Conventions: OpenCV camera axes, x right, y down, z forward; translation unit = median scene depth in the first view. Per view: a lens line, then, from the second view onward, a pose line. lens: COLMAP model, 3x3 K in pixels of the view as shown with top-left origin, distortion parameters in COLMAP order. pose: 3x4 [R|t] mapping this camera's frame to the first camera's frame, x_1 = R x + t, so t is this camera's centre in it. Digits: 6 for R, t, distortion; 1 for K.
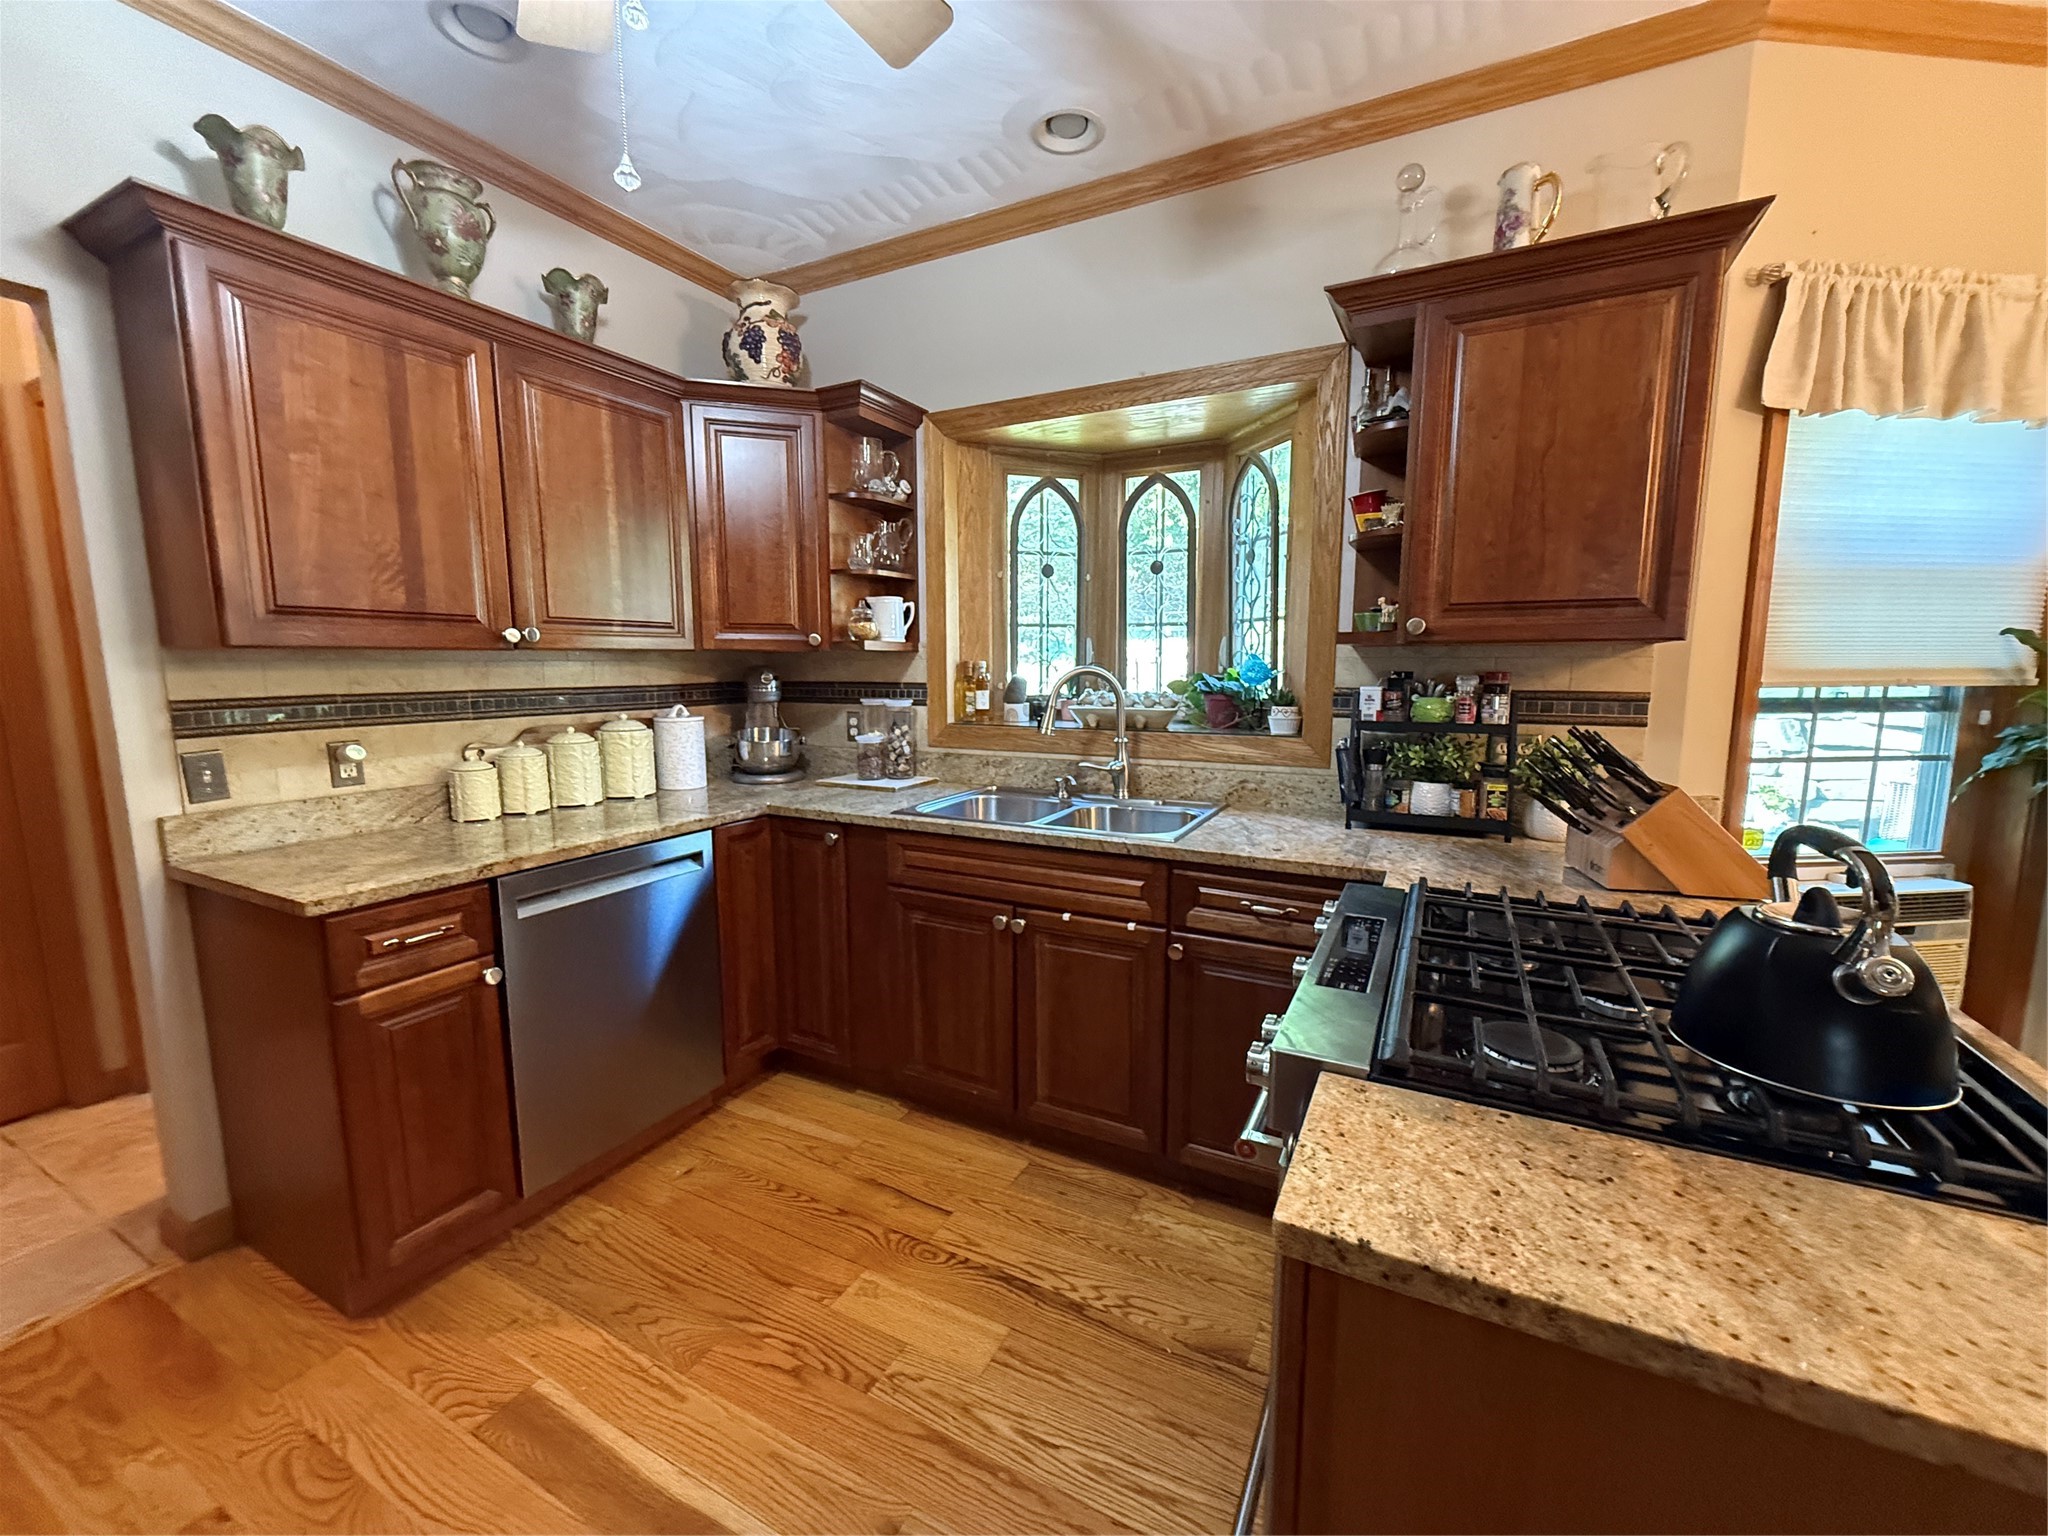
lens RADIAL K [[814.8, 0, 1024.0], [0, 814.8, 768.0], [0, 0, 1]] dist [-0.000604, 0.000101]
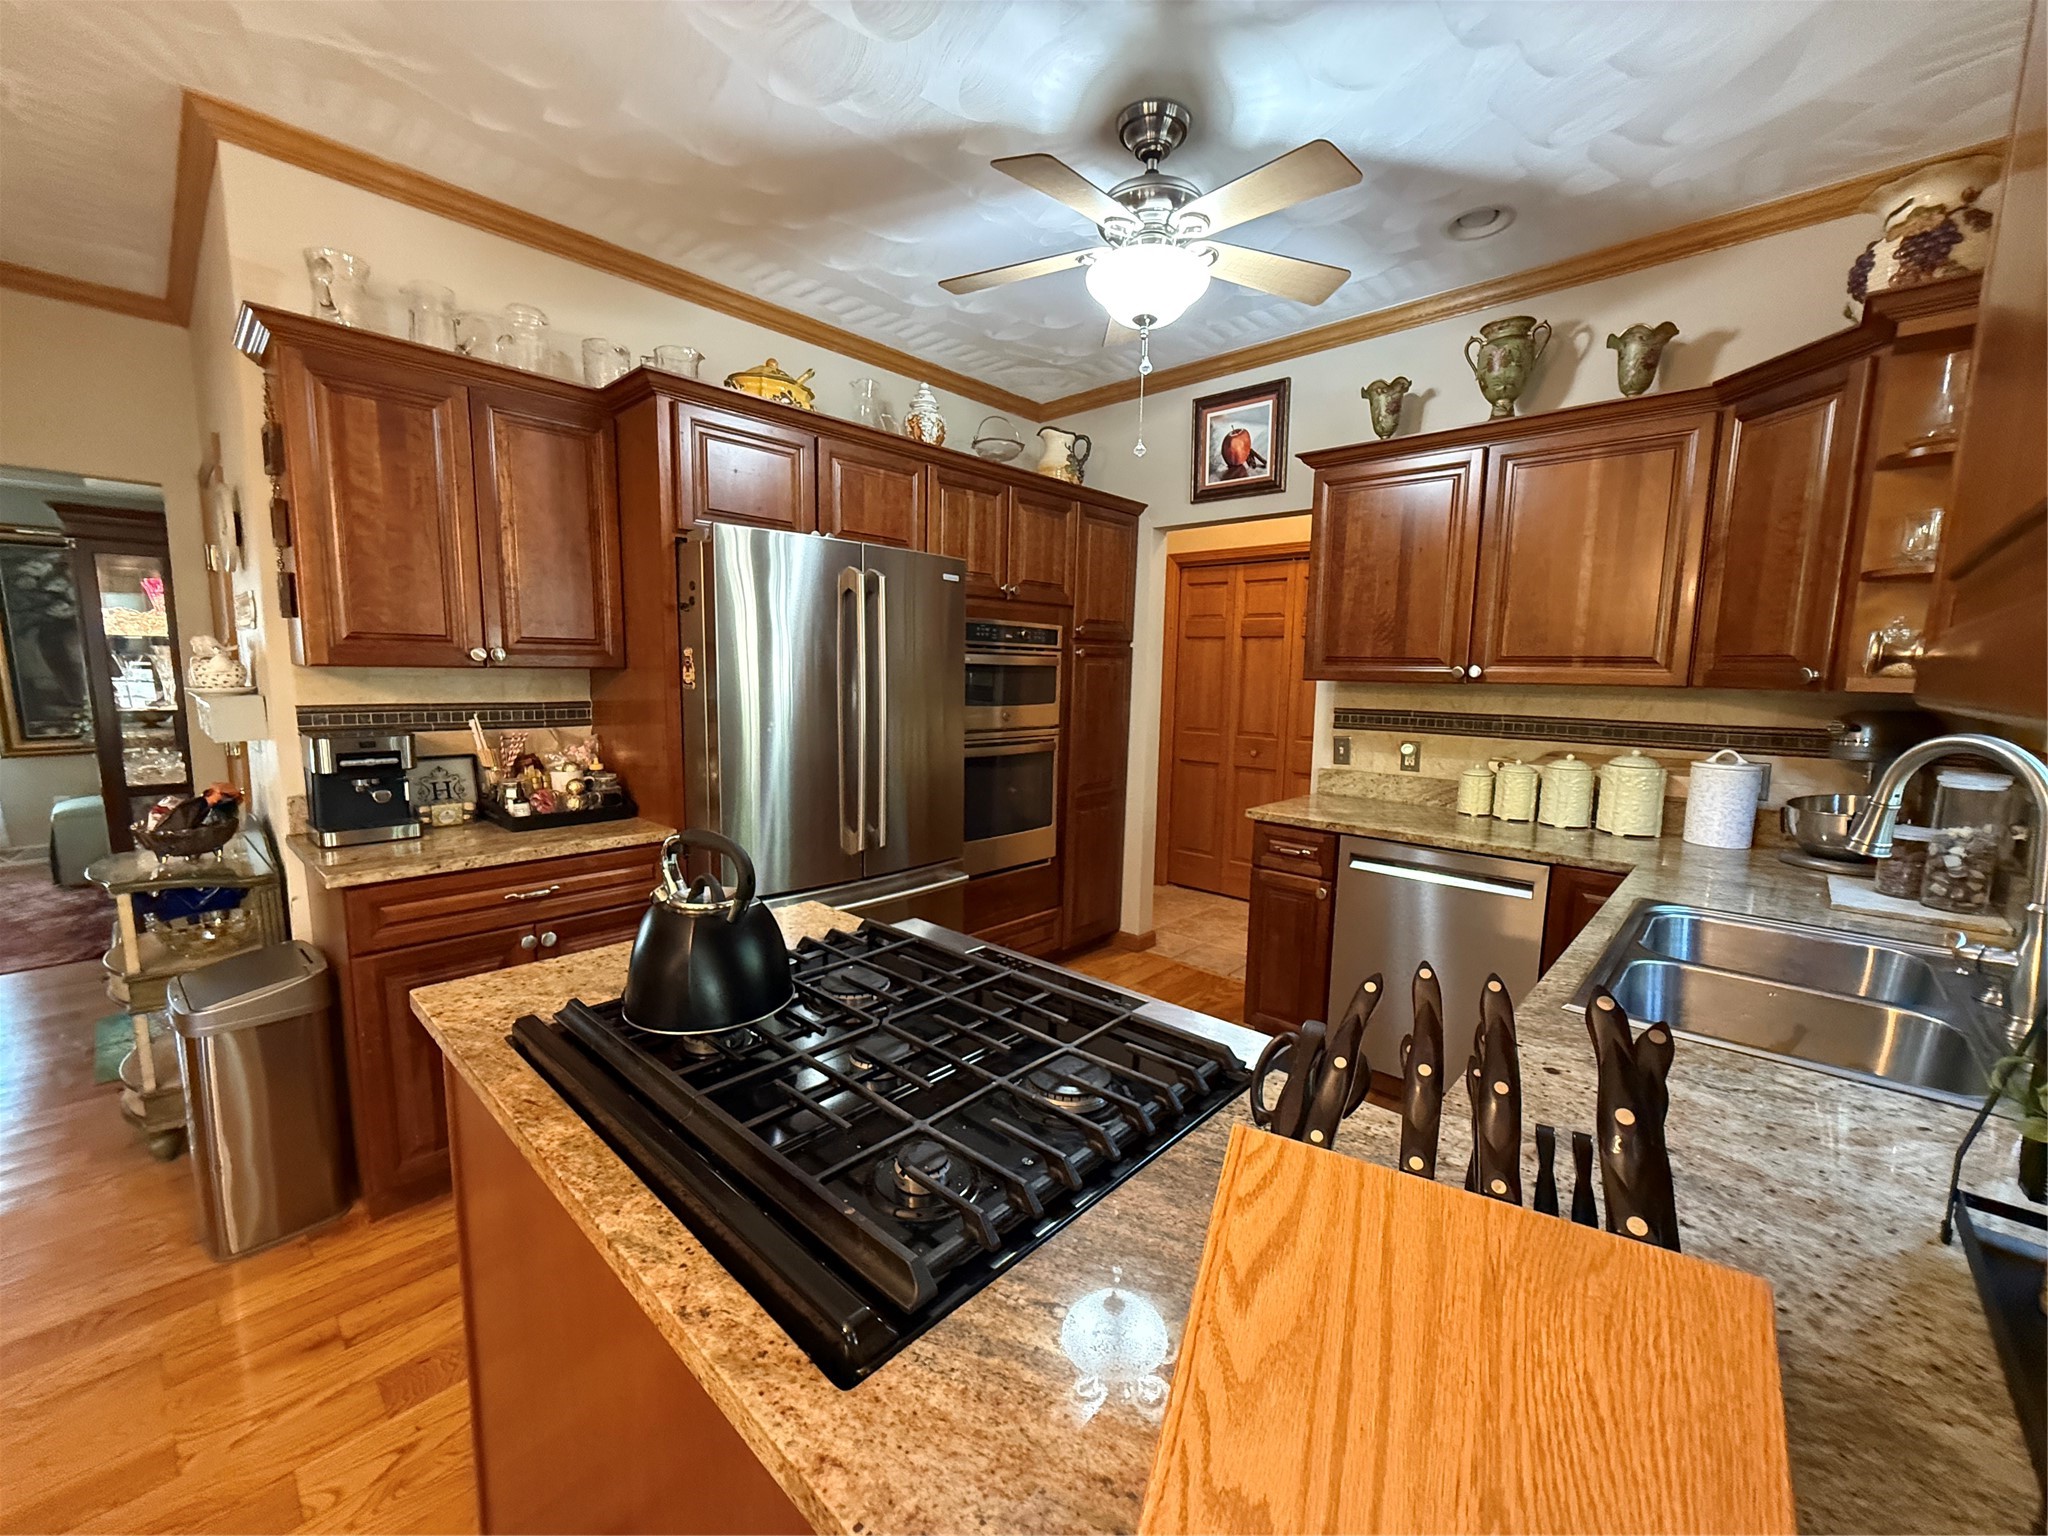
lens RADIAL K [[814.8, 0, 1024.0], [0, 814.8, 768.0], [0, 0, 1]] dist [-0.000604, 0.000101]
pose [[-0.262327, 0.113378, -0.958295, 0.778170], [-0.143092, 0.977525, 0.154824, -0.110792], [0.954311, 0.177739, -0.240208, 0.650287]]
